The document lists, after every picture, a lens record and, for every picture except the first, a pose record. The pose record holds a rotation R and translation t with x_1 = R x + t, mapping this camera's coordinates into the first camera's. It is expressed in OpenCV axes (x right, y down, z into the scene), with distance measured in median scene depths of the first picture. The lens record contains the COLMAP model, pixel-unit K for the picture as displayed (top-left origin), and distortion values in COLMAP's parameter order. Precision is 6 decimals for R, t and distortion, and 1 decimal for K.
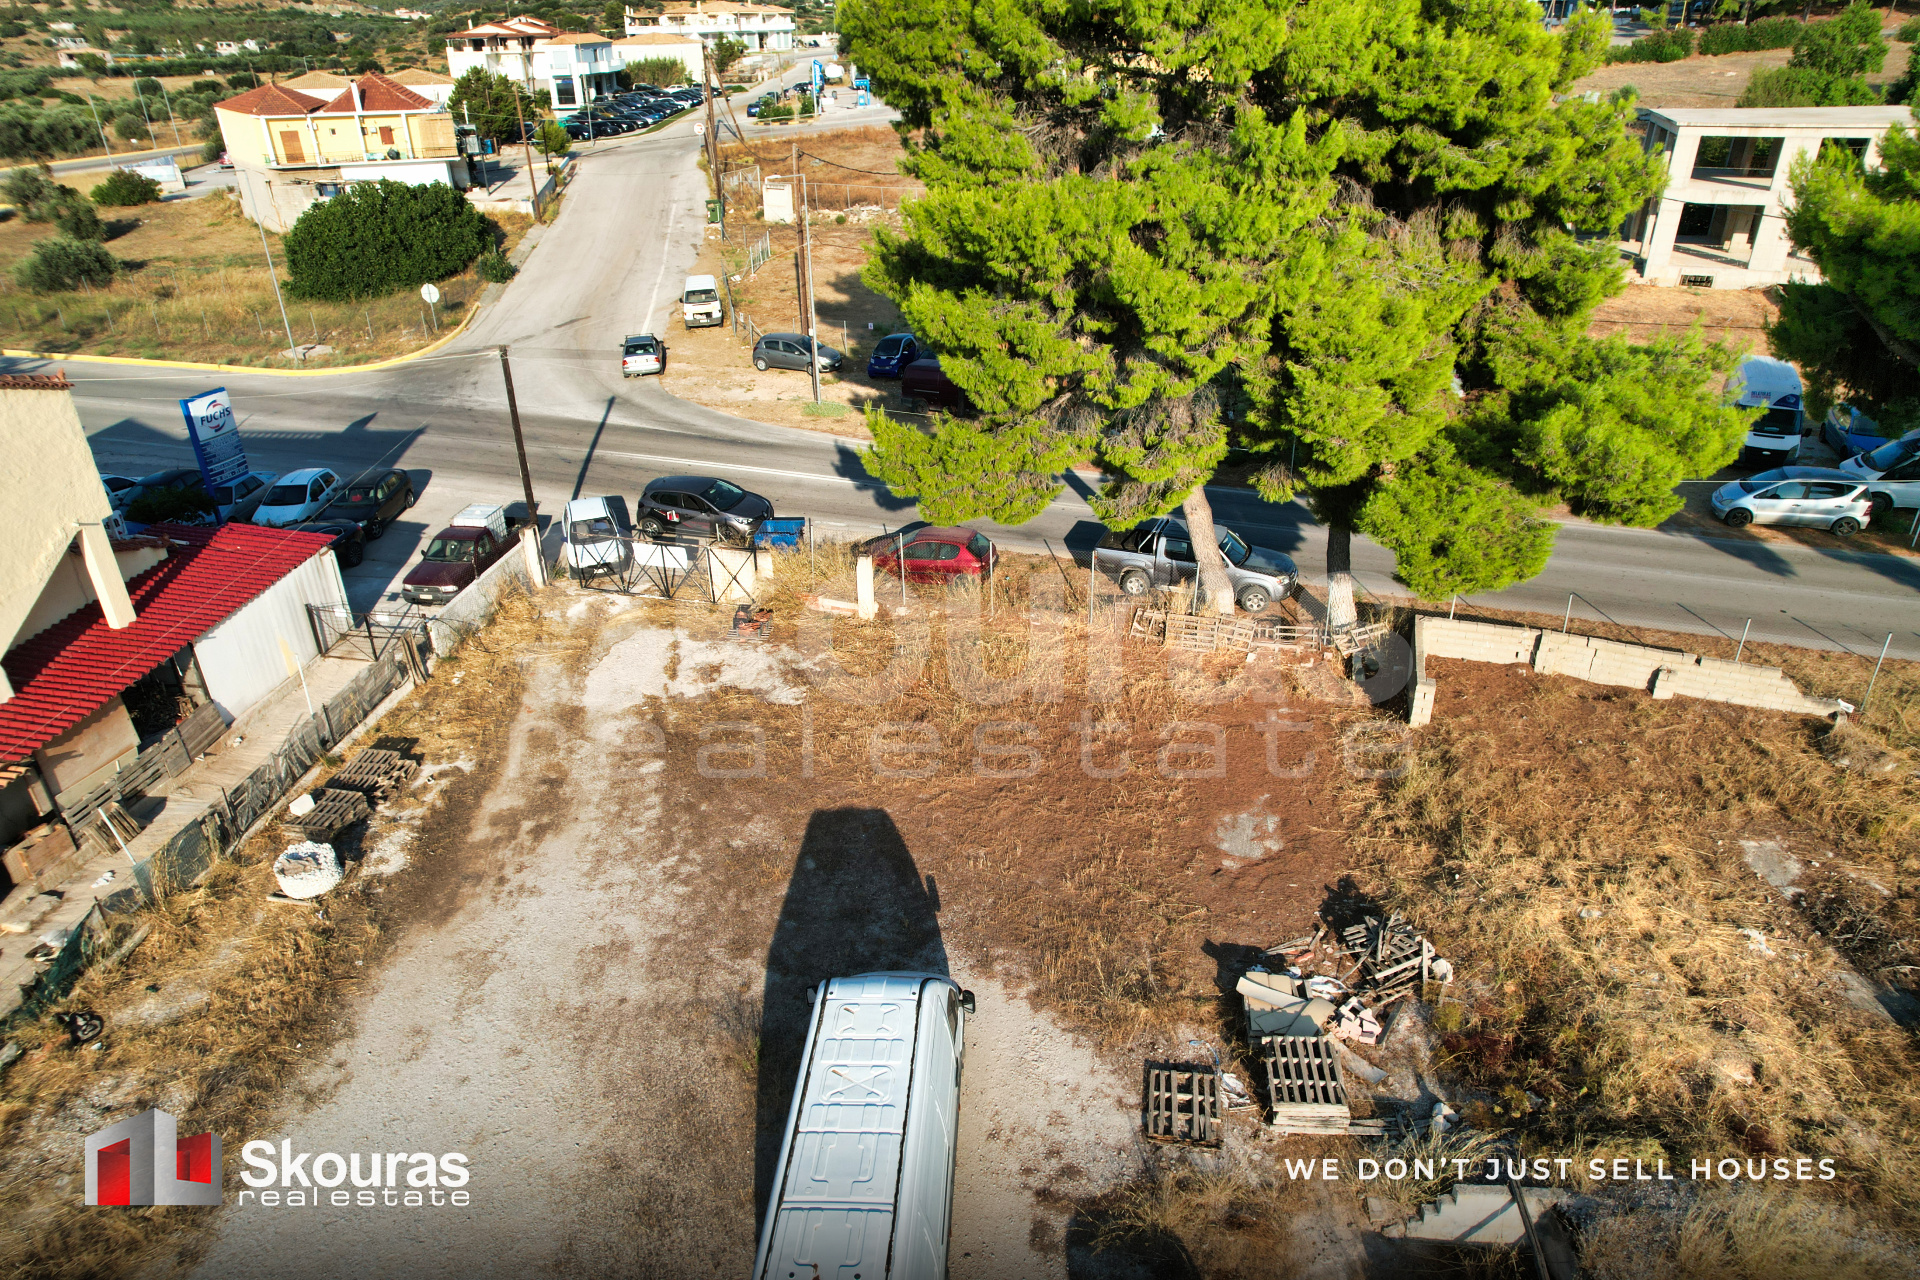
lens RADIAL K [[1224.0, 0, 968.7], [0, 1224.0, 644.2], [0, 0, 1]] dist [-0.079734, 0.072205]
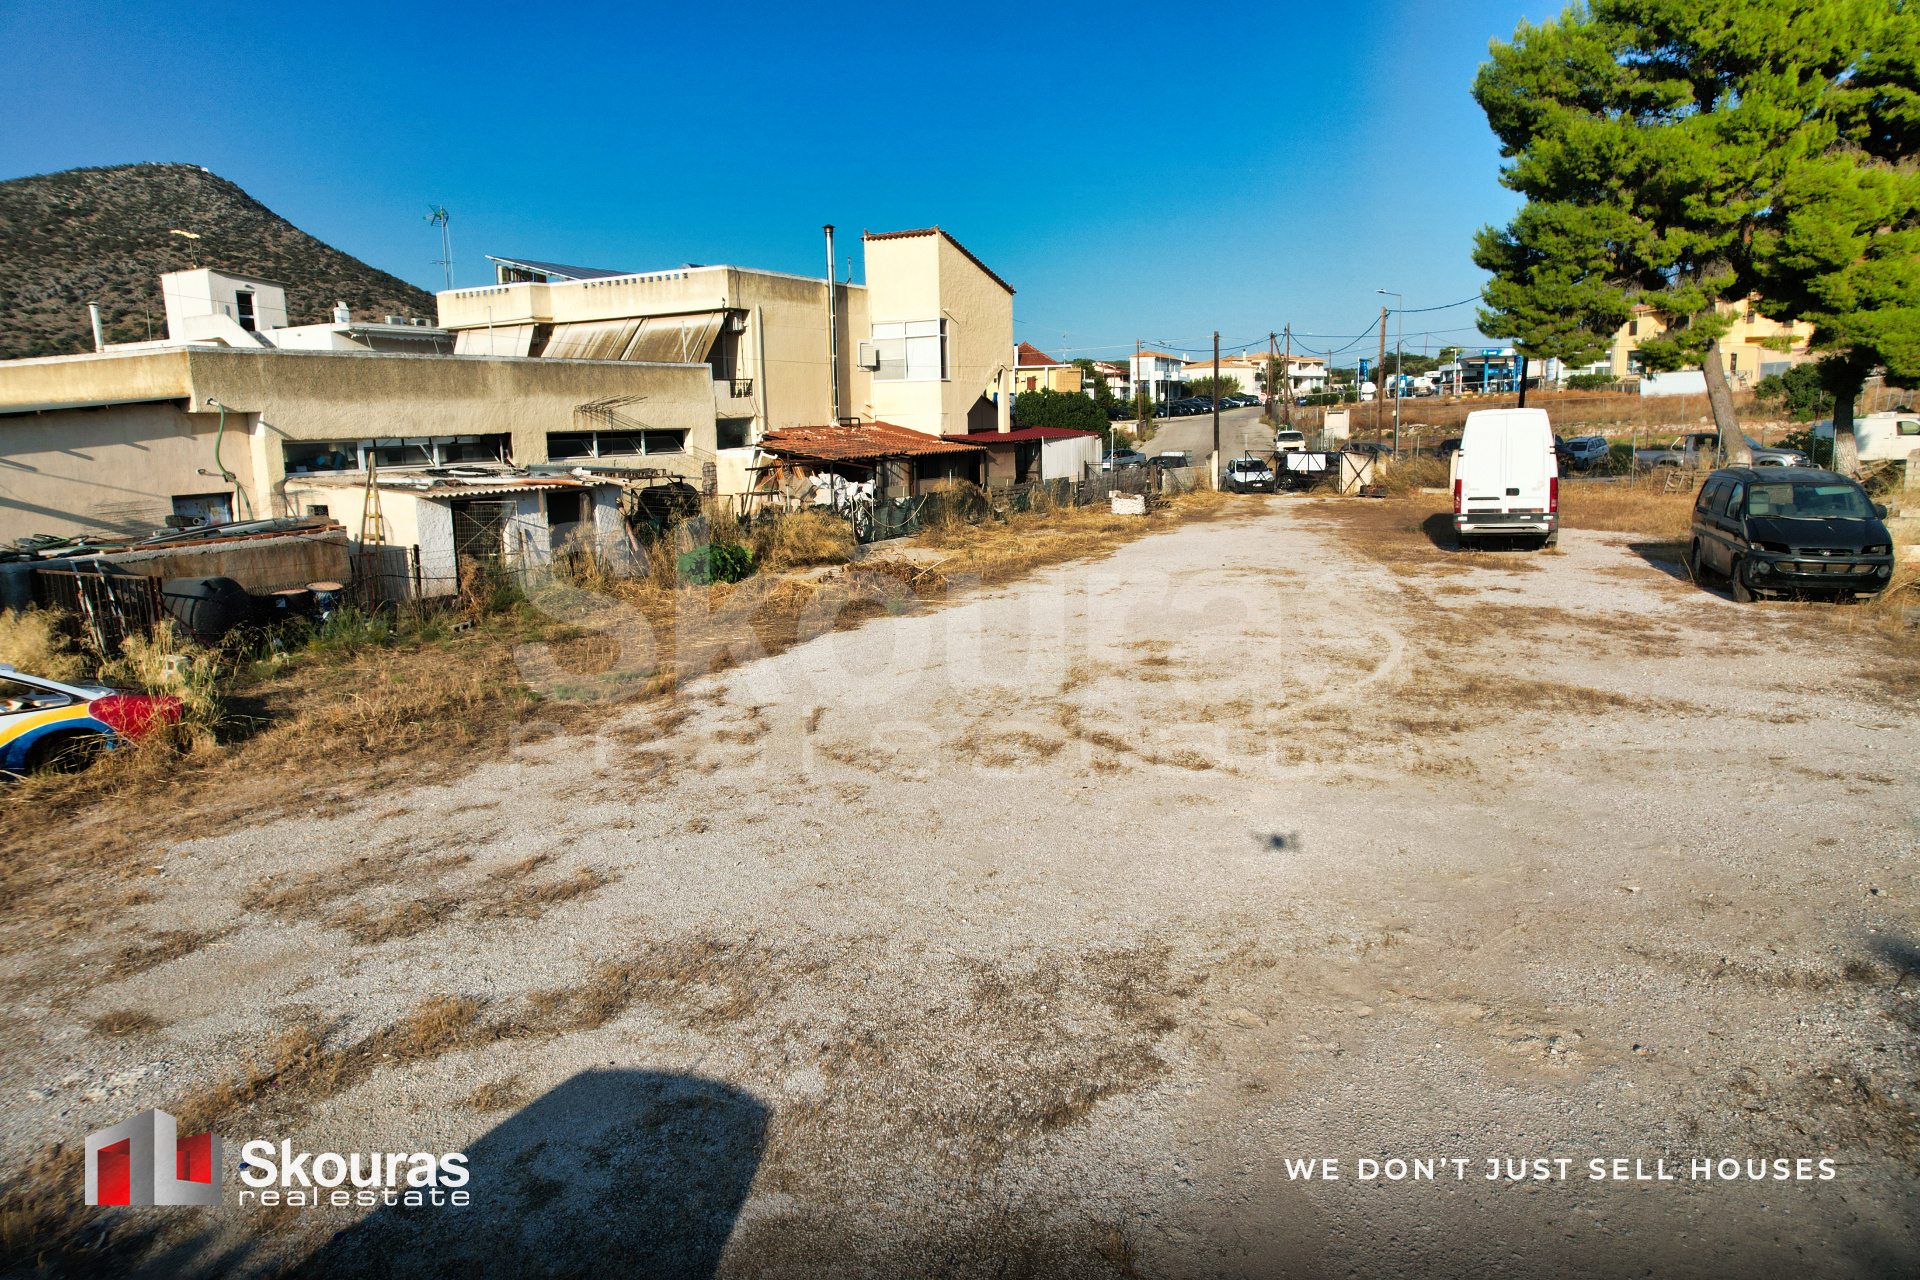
lens RADIAL K [[1224.0, 0, 968.7], [0, 1224.0, 644.2], [0, 0, 1]] dist [-0.079734, 0.072205]
pose [[0.922070, 0.057641, -0.382706, -0.077989], [-0.164300, 0.953618, -0.252227, 0.807632], [0.350417, 0.295450, 0.888773, -0.536174]]
